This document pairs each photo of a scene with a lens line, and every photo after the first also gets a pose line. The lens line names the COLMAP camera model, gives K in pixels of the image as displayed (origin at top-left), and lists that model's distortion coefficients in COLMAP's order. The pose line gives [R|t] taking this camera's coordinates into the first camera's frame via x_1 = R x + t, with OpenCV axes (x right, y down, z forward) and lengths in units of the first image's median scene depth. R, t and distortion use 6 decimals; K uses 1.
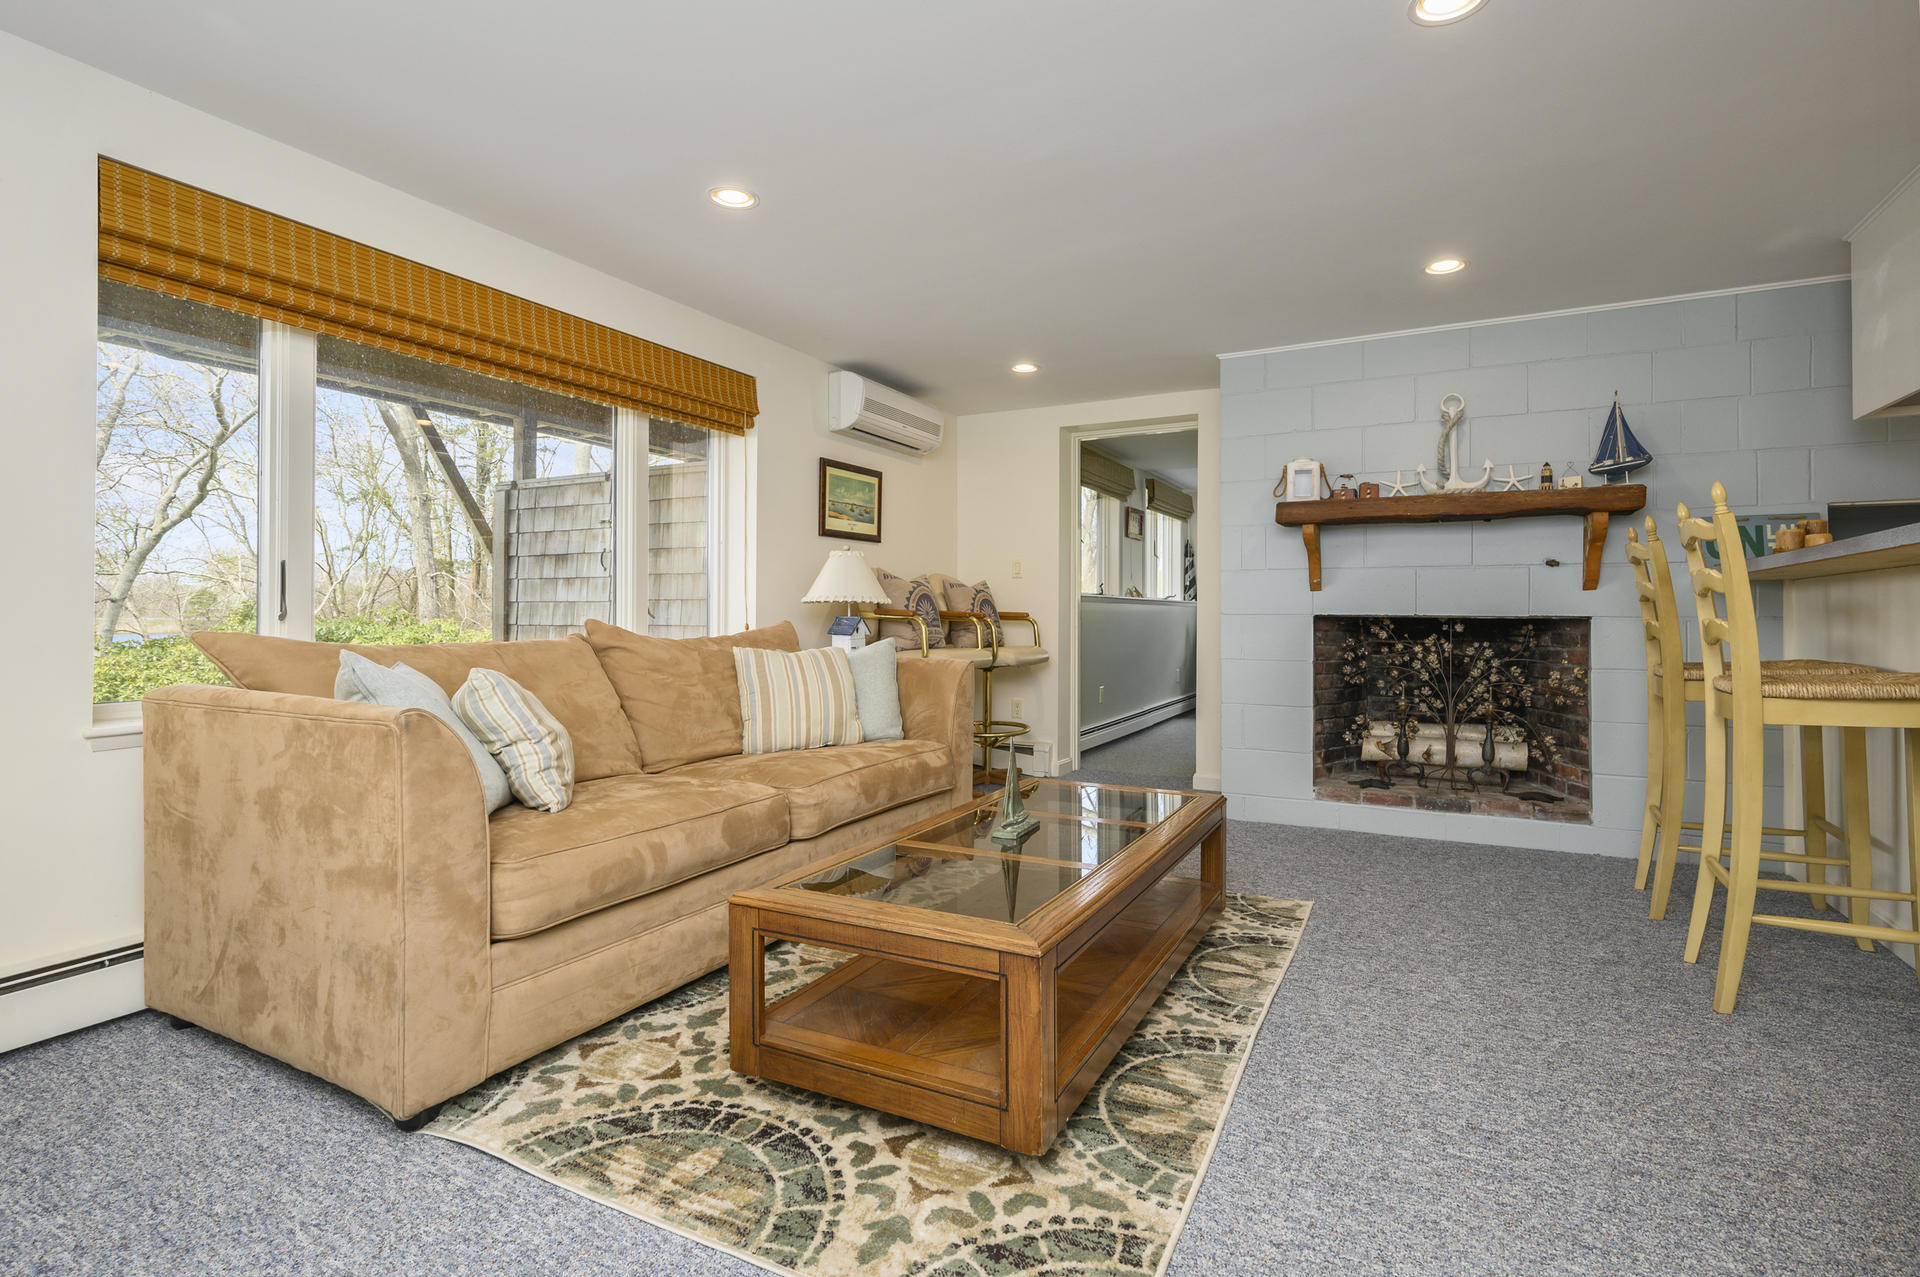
lens RADIAL K [[935.8, 0, 960.3], [0, 935.8, 608.5], [0, 0, 1]] dist [-0.000350, 0.000026]
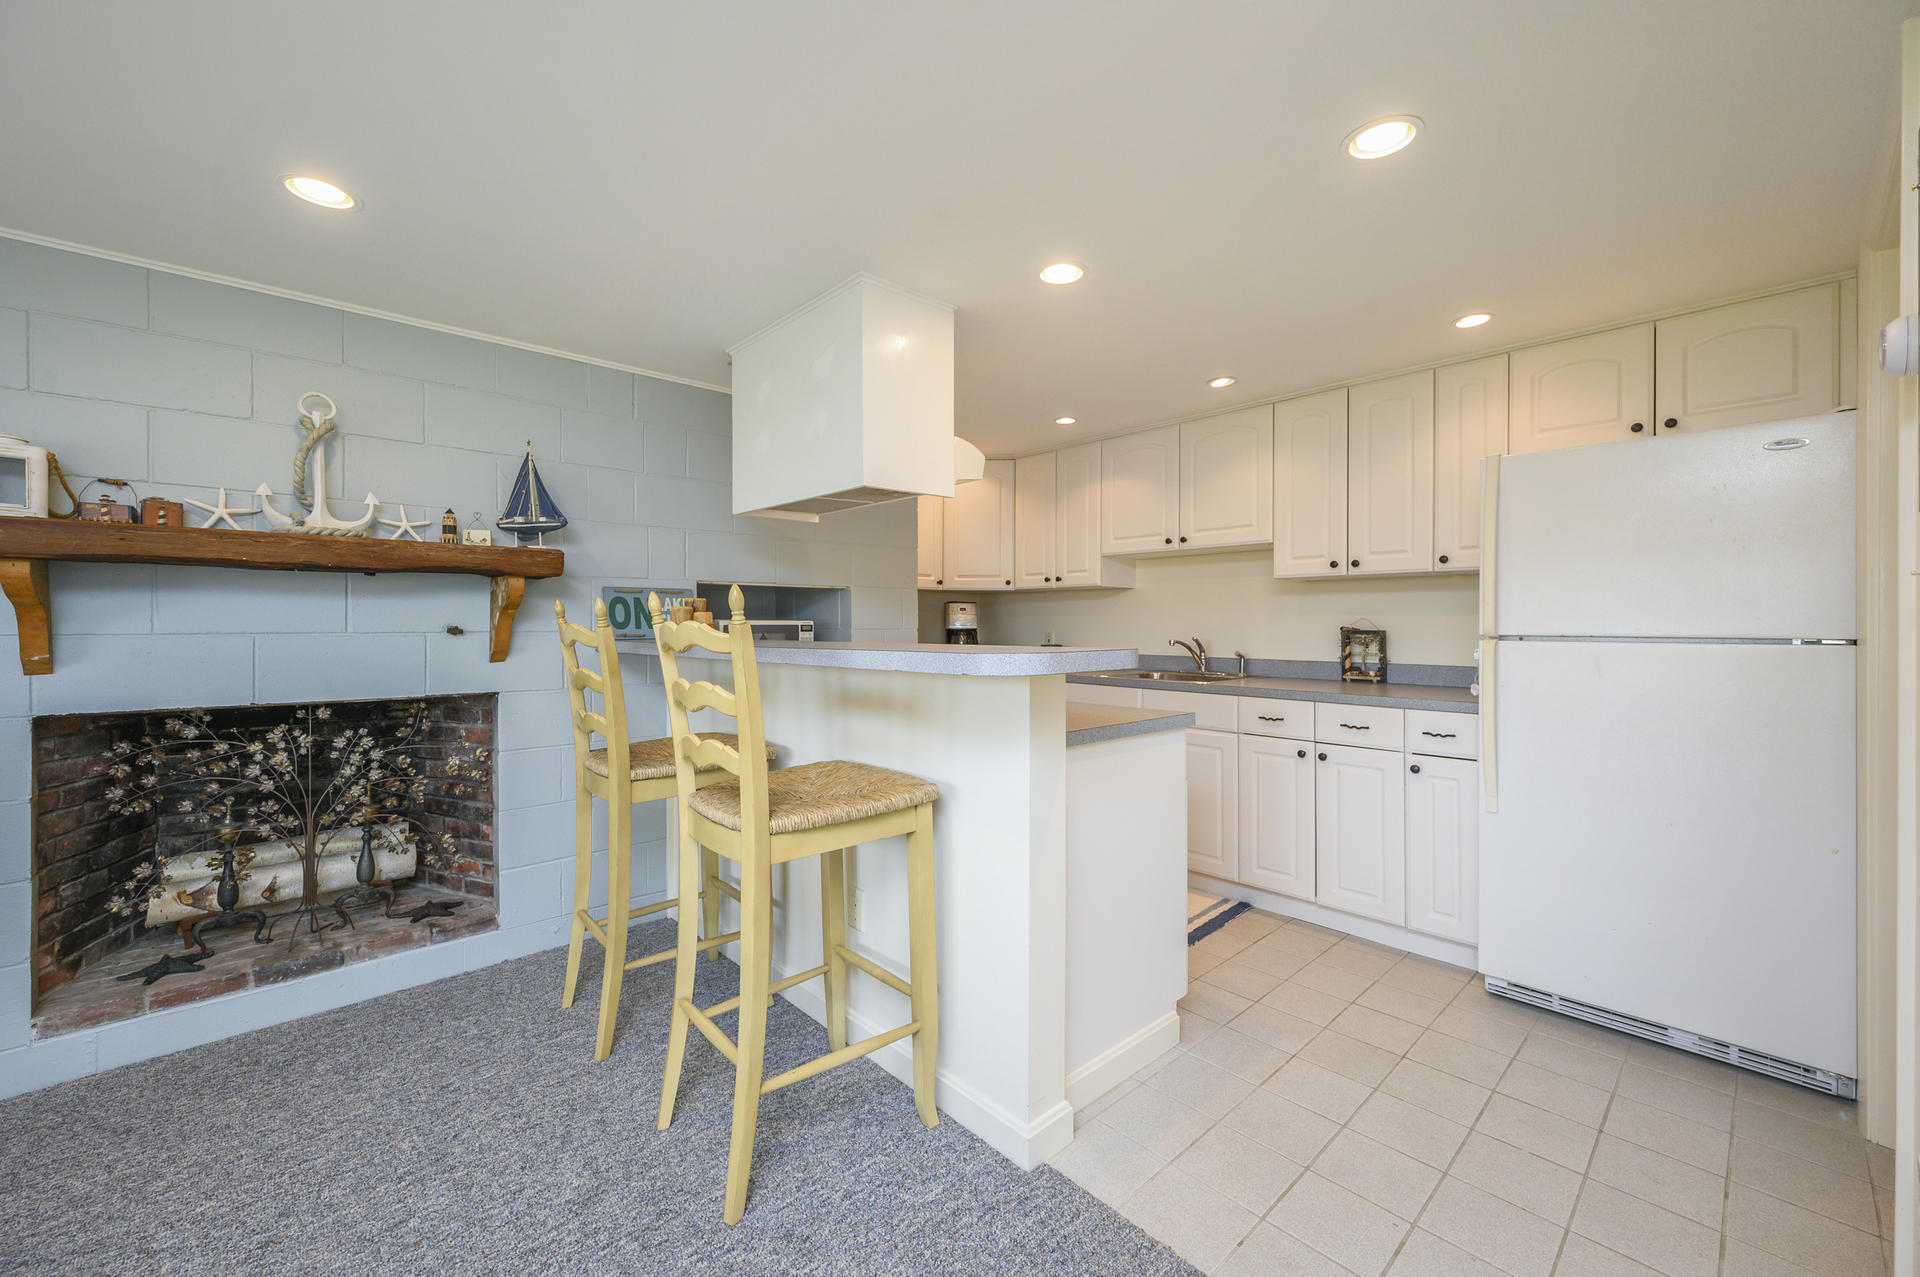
lens RADIAL K [[762.2, 0, 960.1], [0, 762.2, 624.3], [0, 0, 1]] dist [-0.000509, 0.000563]
pose [[0.336313, -0.004890, 0.941738, 0.138520], [-0.007092, 0.999945, 0.007725, -0.059919], [-0.941724, -0.009277, 0.336260, 0.332121]]
